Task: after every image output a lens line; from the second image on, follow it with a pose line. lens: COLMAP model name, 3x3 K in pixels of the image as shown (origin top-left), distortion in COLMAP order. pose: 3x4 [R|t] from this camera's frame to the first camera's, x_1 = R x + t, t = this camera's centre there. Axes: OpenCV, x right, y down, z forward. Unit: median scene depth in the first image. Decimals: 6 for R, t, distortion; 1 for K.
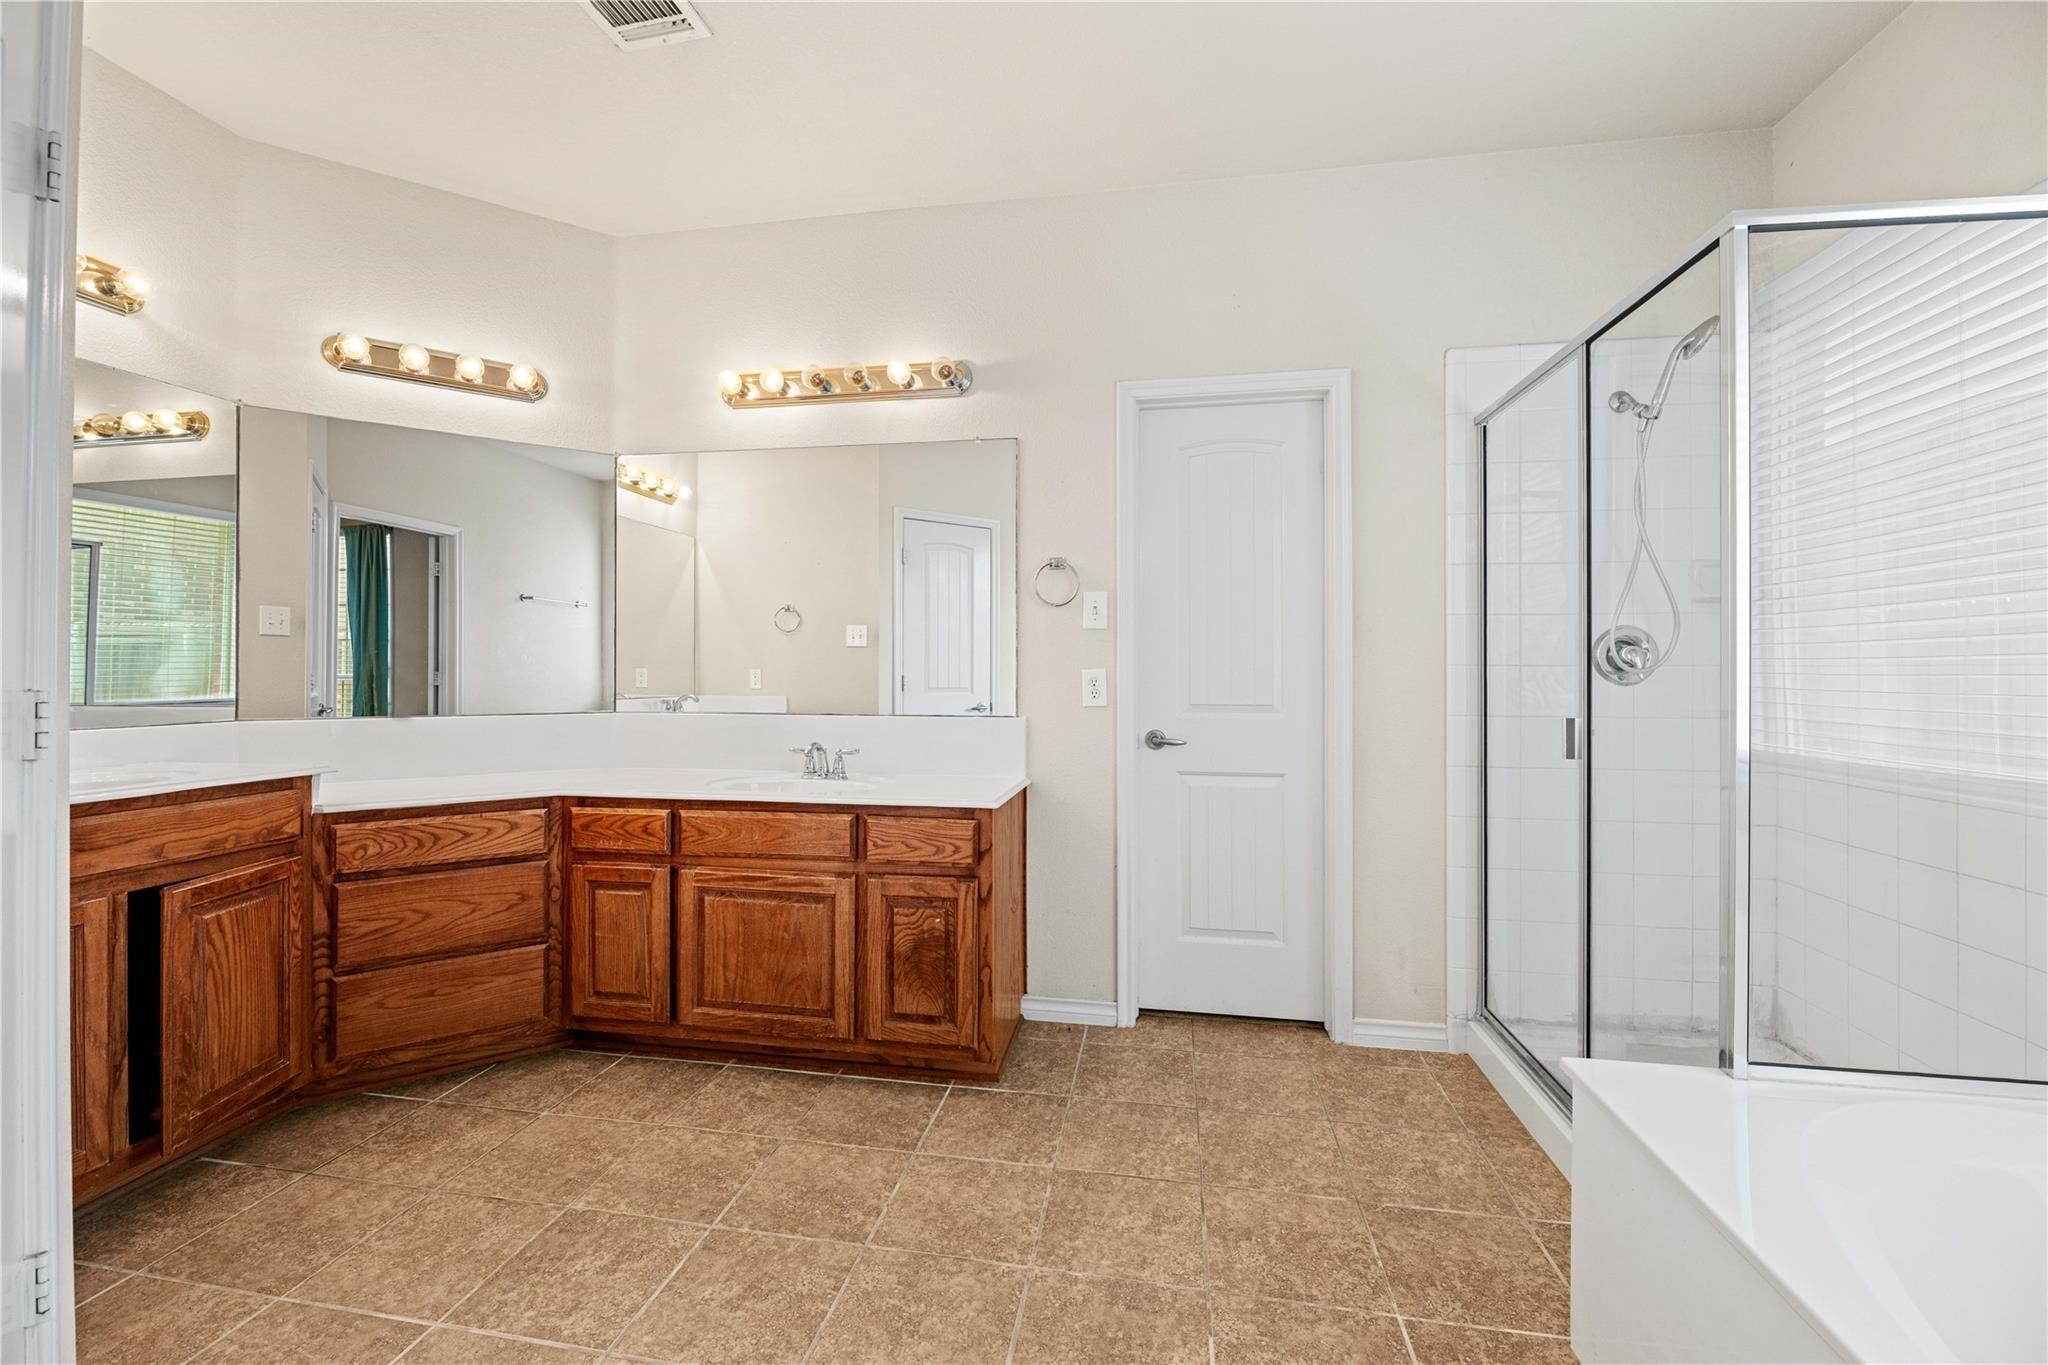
lens RADIAL K [[840.9, 0, 1006.1], [0, 840.9, 673.0], [0, 0, 1]] dist [-0.002977, -0.001789]
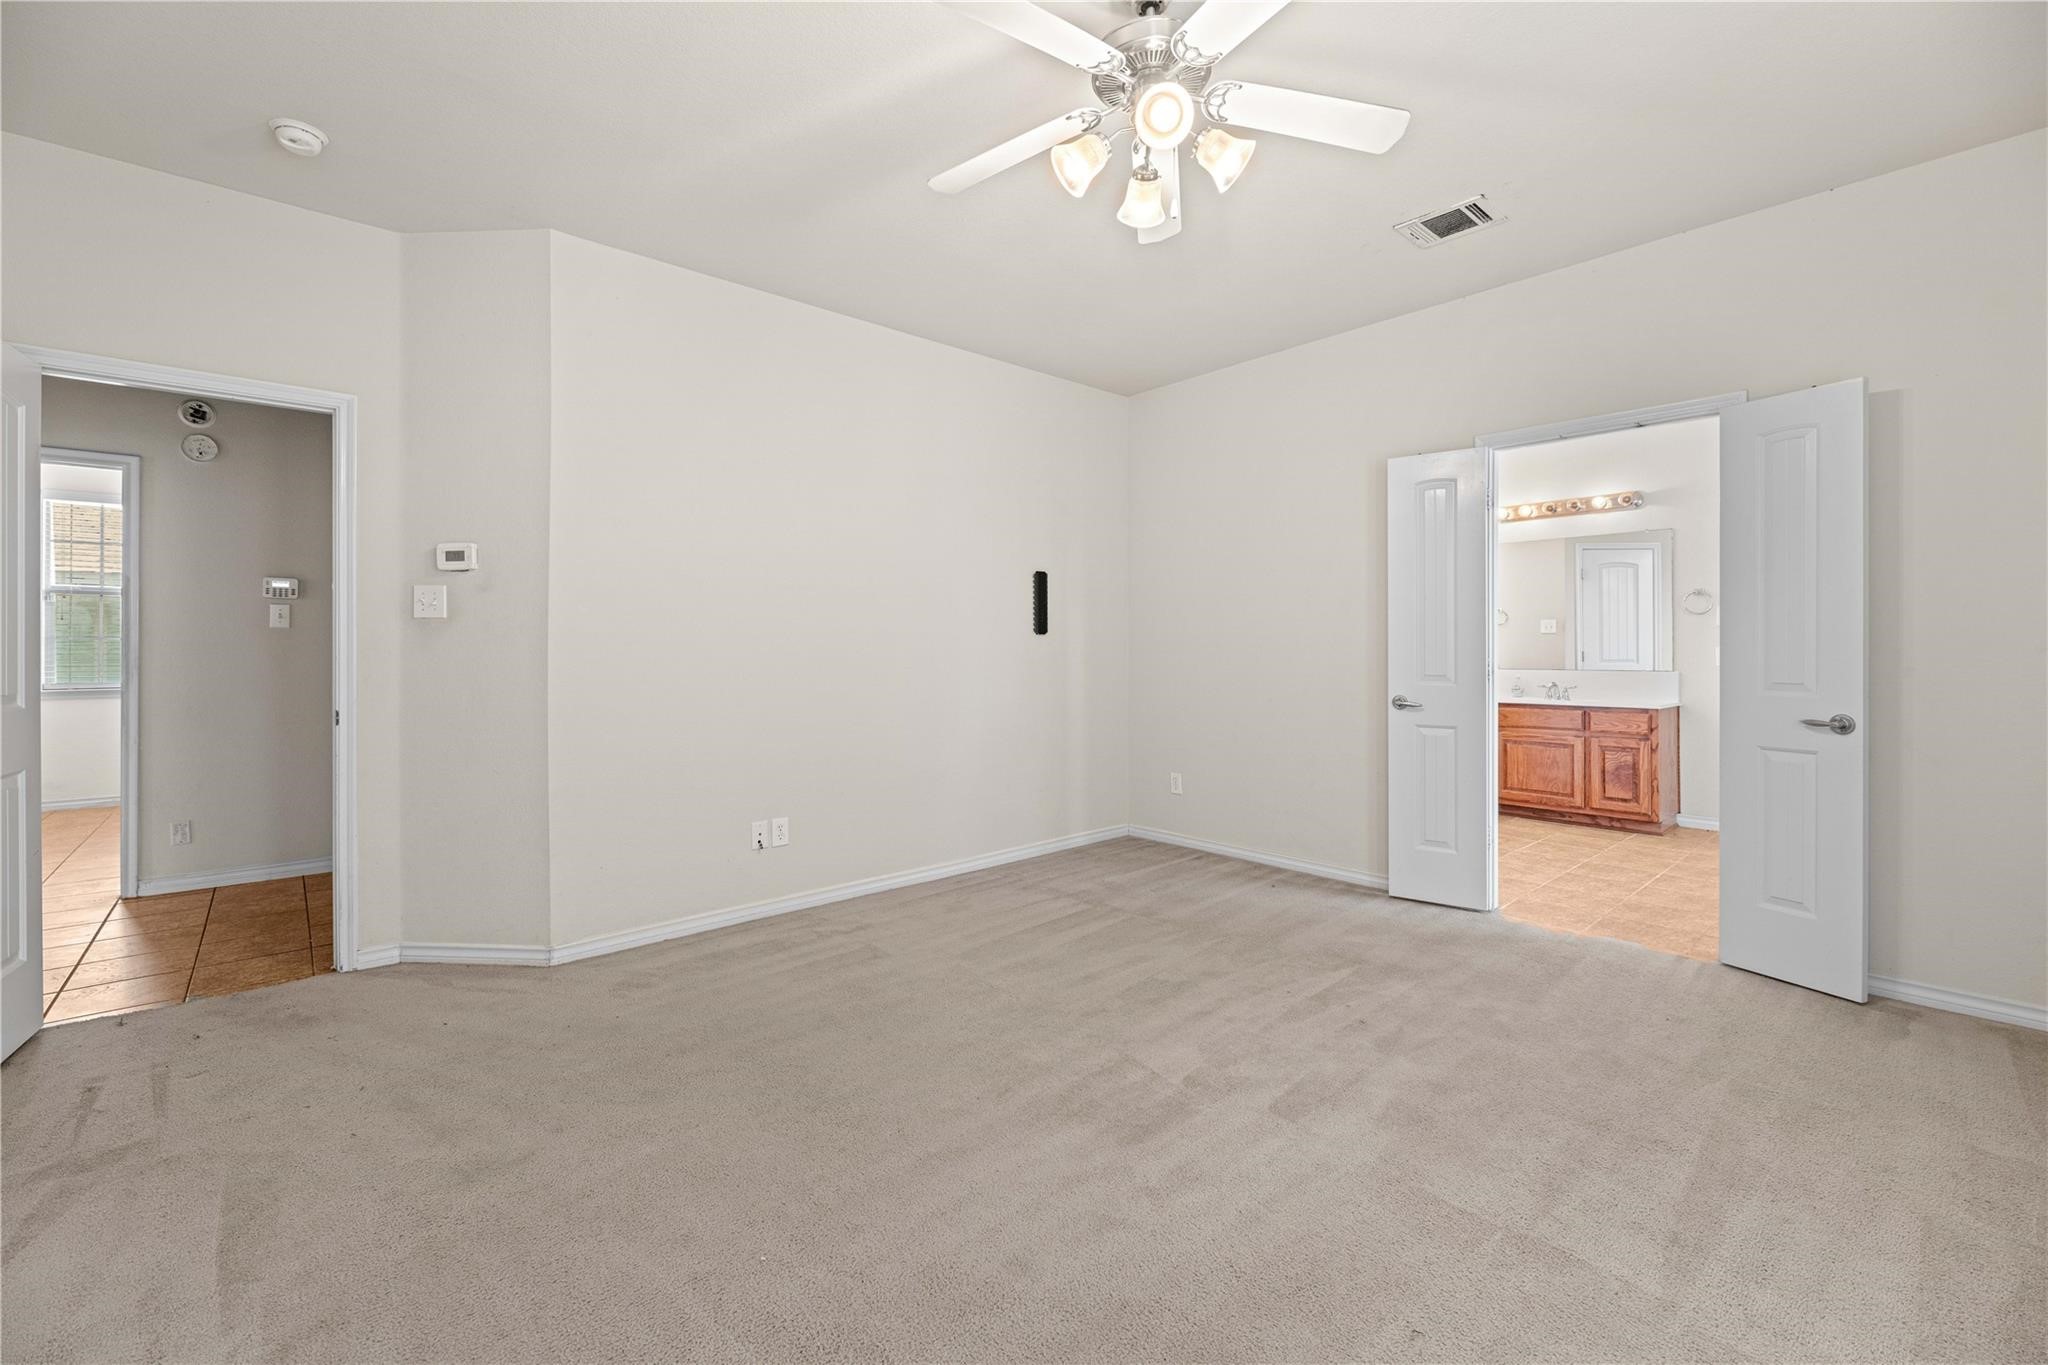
lens RADIAL K [[840.9, 0, 1003.2], [0, 840.9, 649.9], [0, 0, 1]] dist [-0.002977, -0.001789]
pose [[0.782416, -0.005269, -0.622733, 0.009983], [0.005288, 0.999984, -0.001816, -0.003757], [0.622733, -0.001872, 0.782432, -1.807613]]
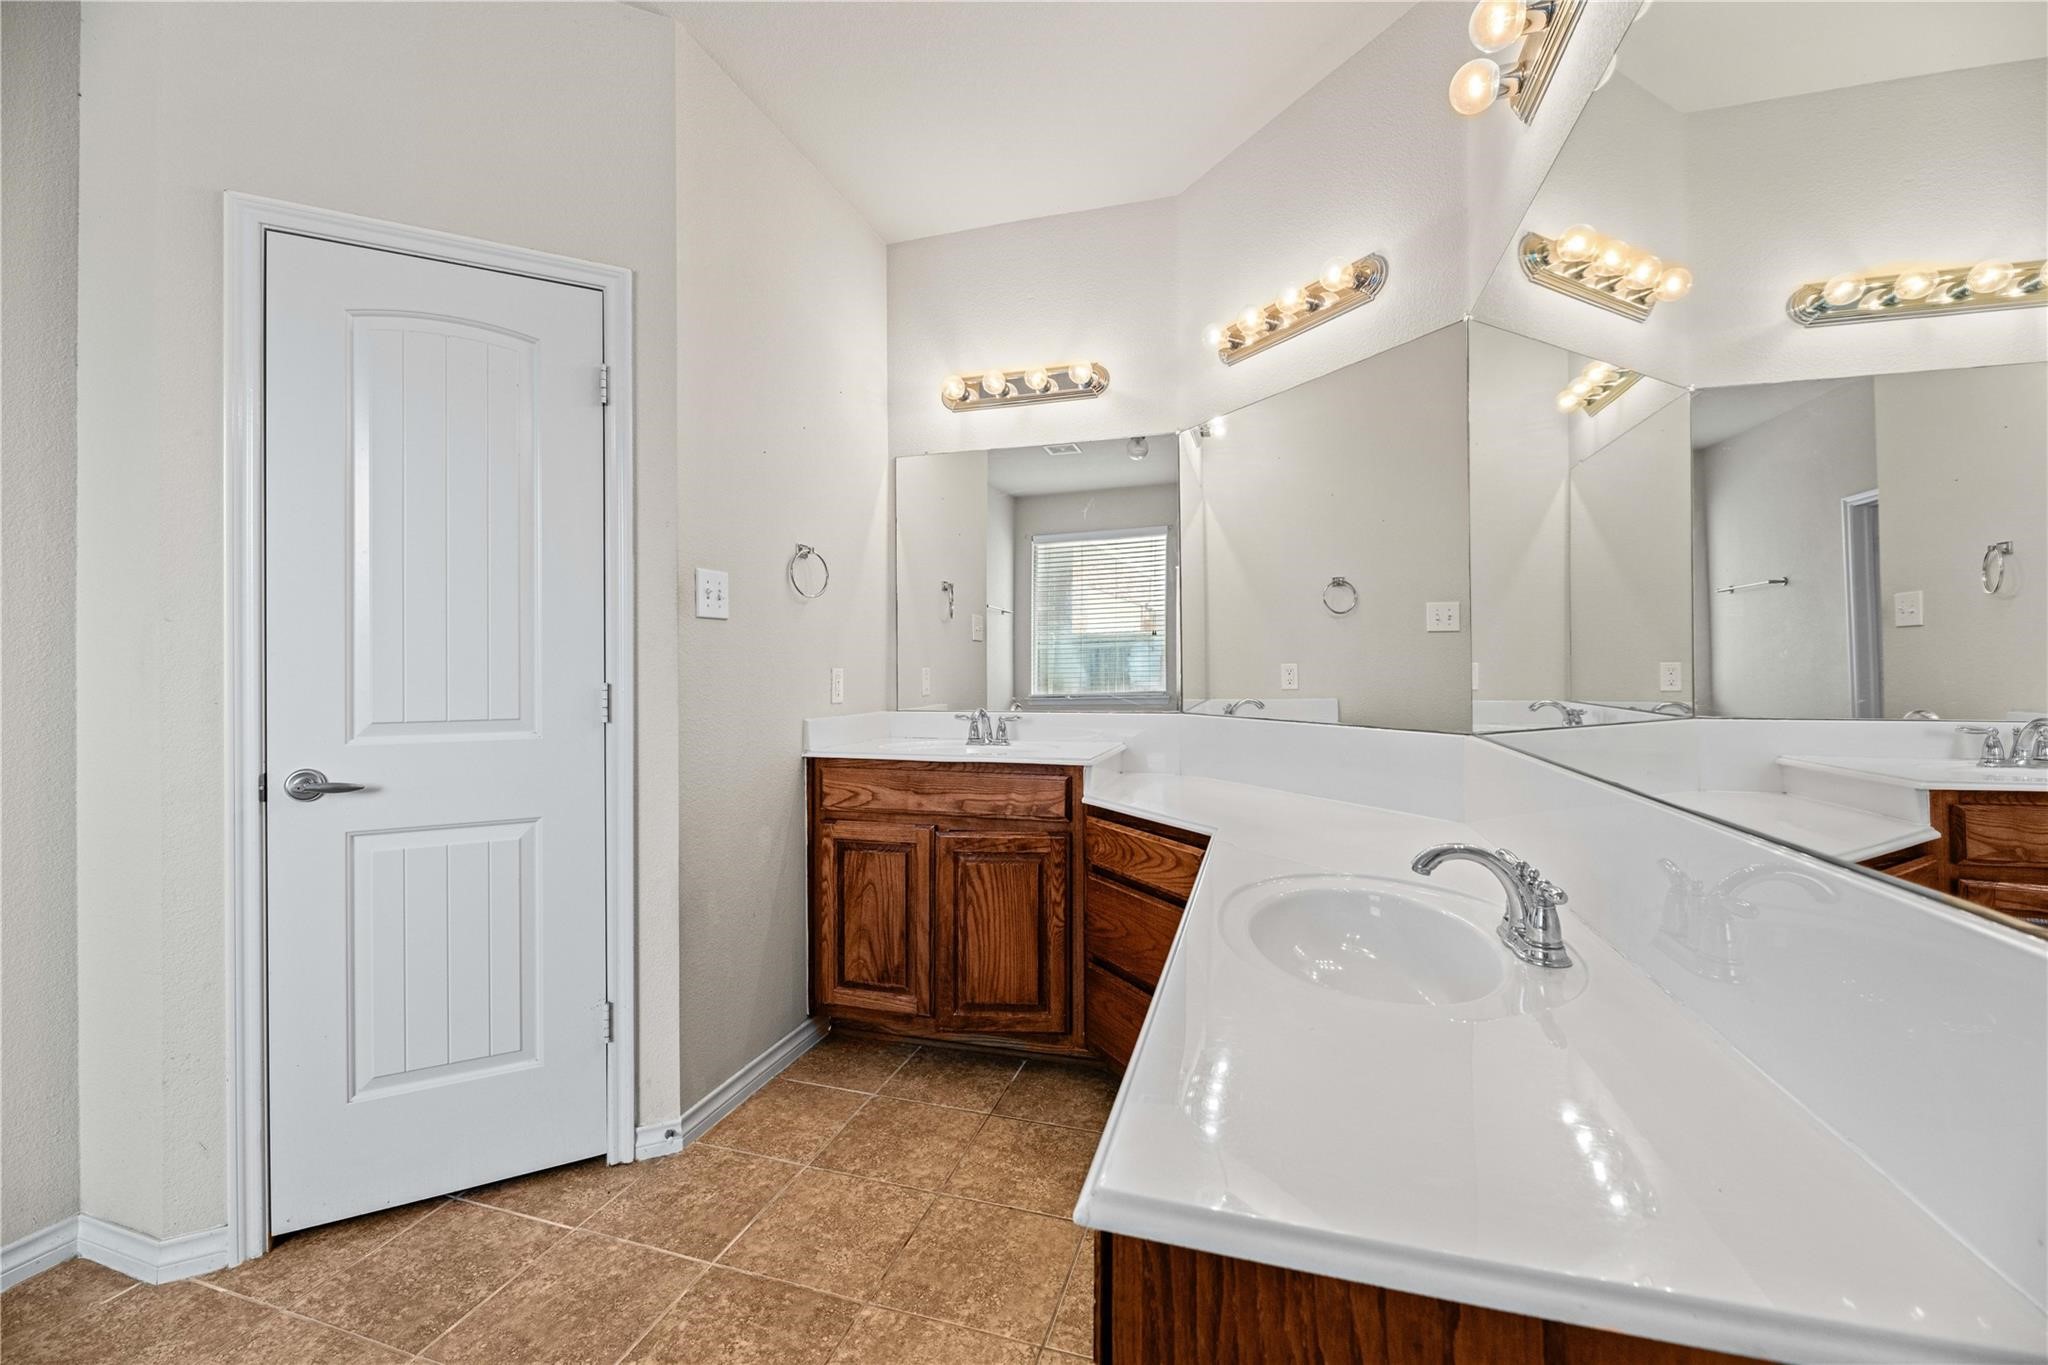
lens RADIAL K [[840.9, 0, 1044.8], [0, 840.9, 661.6], [0, 0, 1]] dist [-0.002977, -0.001789]
pose [[-0.110105, -0.001477, -0.993919, 0.285917], [0.003697, 0.999991, -0.001895, -0.011967], [0.993913, -0.003884, -0.110098, 1.189067]]
